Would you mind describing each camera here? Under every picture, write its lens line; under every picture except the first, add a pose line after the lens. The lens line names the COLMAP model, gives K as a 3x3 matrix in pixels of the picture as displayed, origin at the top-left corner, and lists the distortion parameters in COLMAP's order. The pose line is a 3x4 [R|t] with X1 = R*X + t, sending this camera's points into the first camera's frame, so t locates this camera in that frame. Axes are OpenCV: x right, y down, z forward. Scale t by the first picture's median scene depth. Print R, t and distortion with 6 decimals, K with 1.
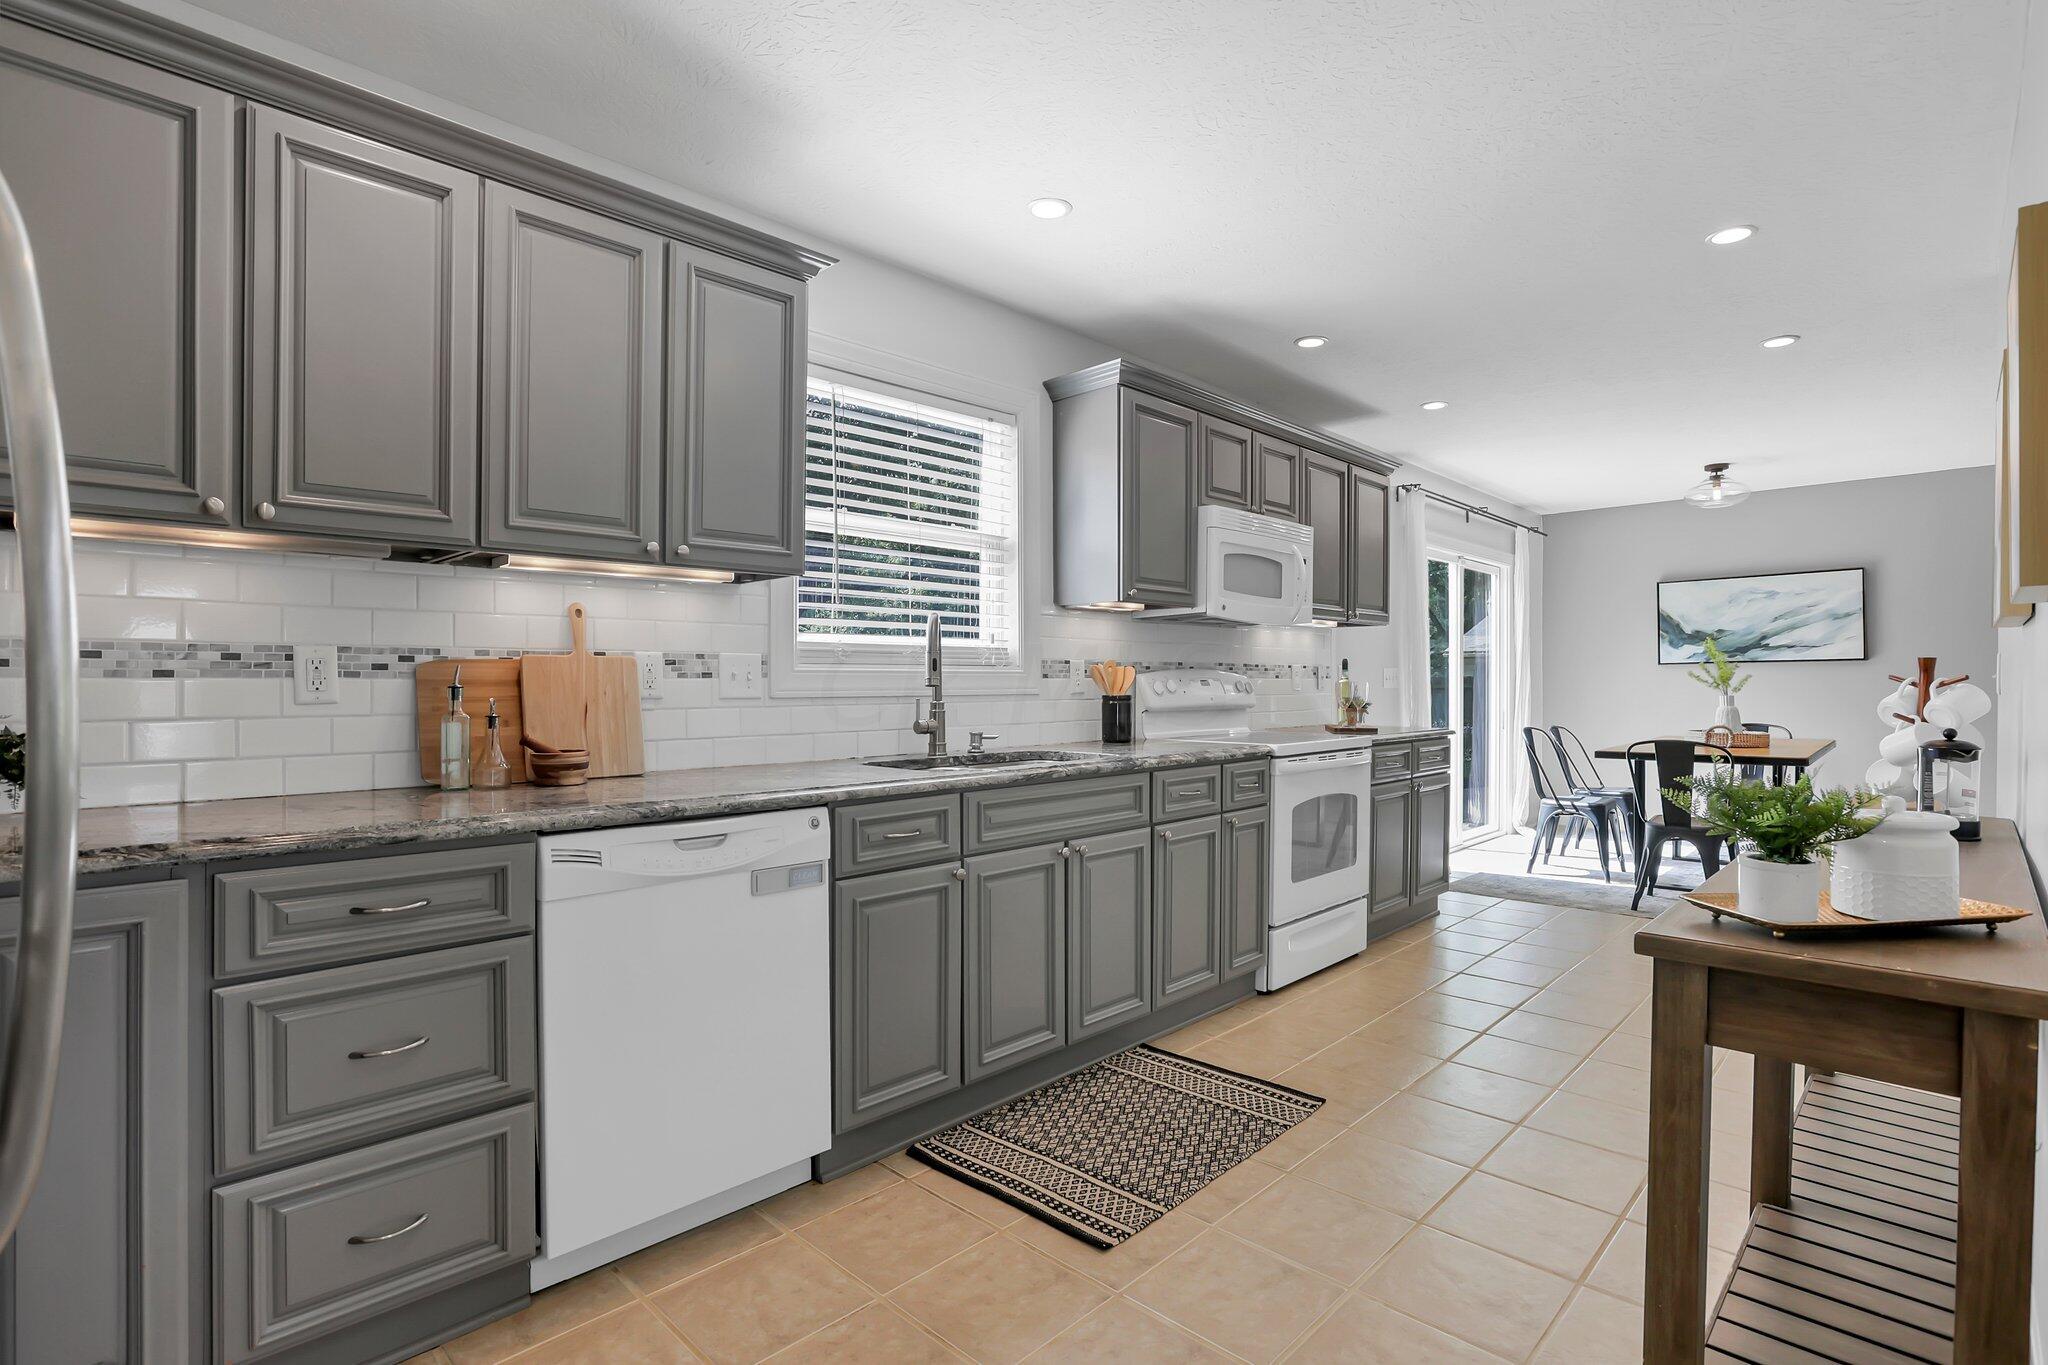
lens RADIAL K [[962.5, 0, 1024.0], [0, 962.5, 682.5], [0, 0, 1]] dist [-0.056704, 0.000676]
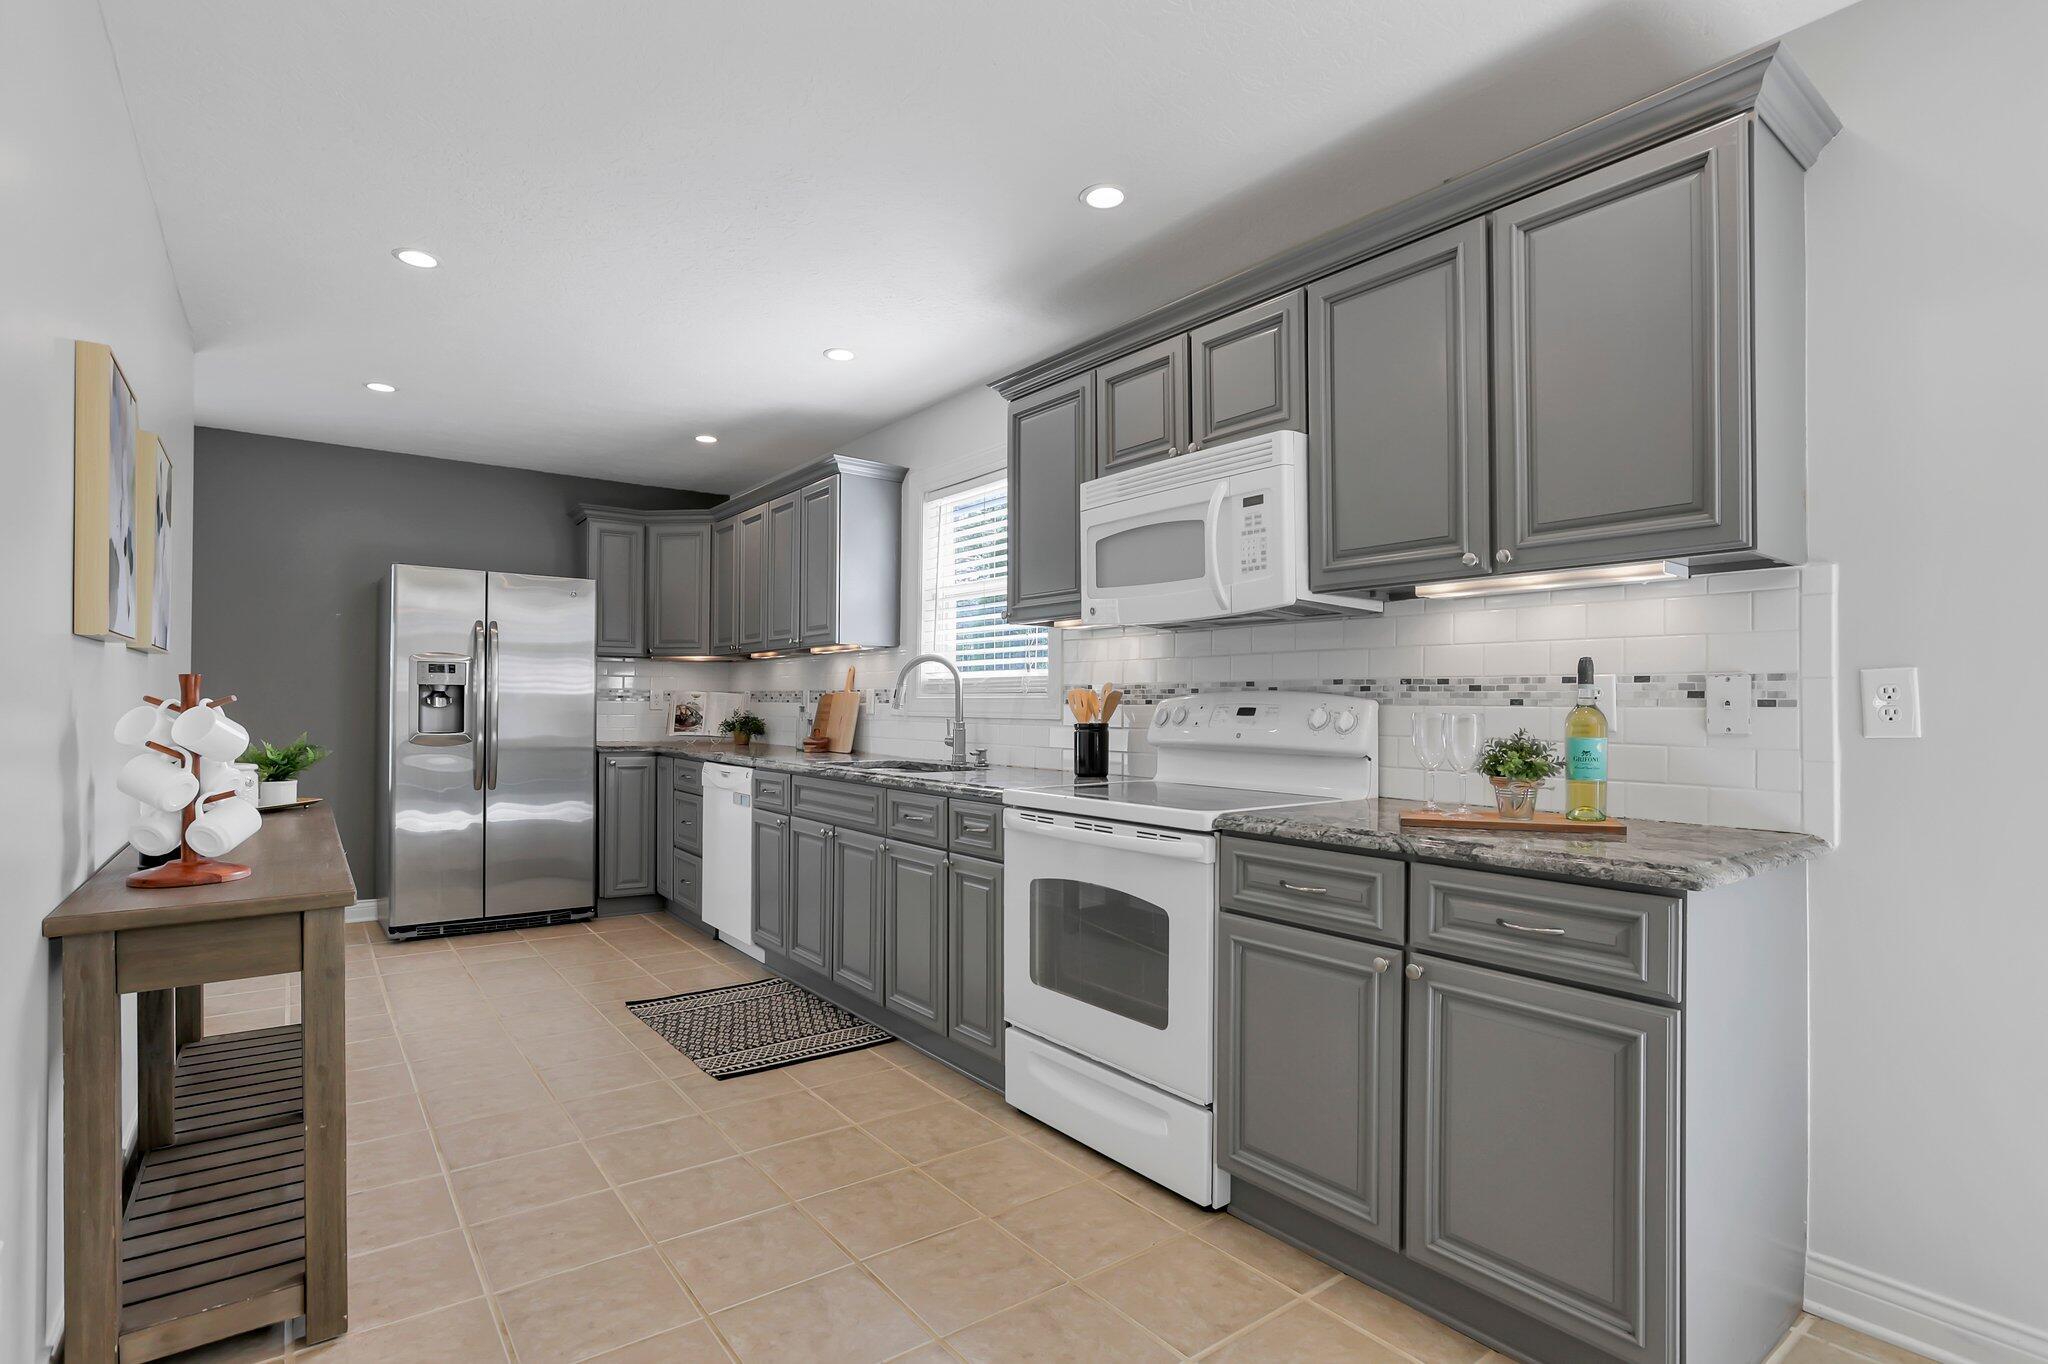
lens RADIAL K [[989.3, 0, 1025.8], [0, 989.3, 707.3], [0, 0, 1]] dist [-0.052620, 0.000582]
pose [[-0.128207, 0.002553, -0.991744, 1.290666], [-0.007245, 0.999968, 0.003511, -0.004681], [0.991721, 0.007635, -0.128184, 1.361449]]
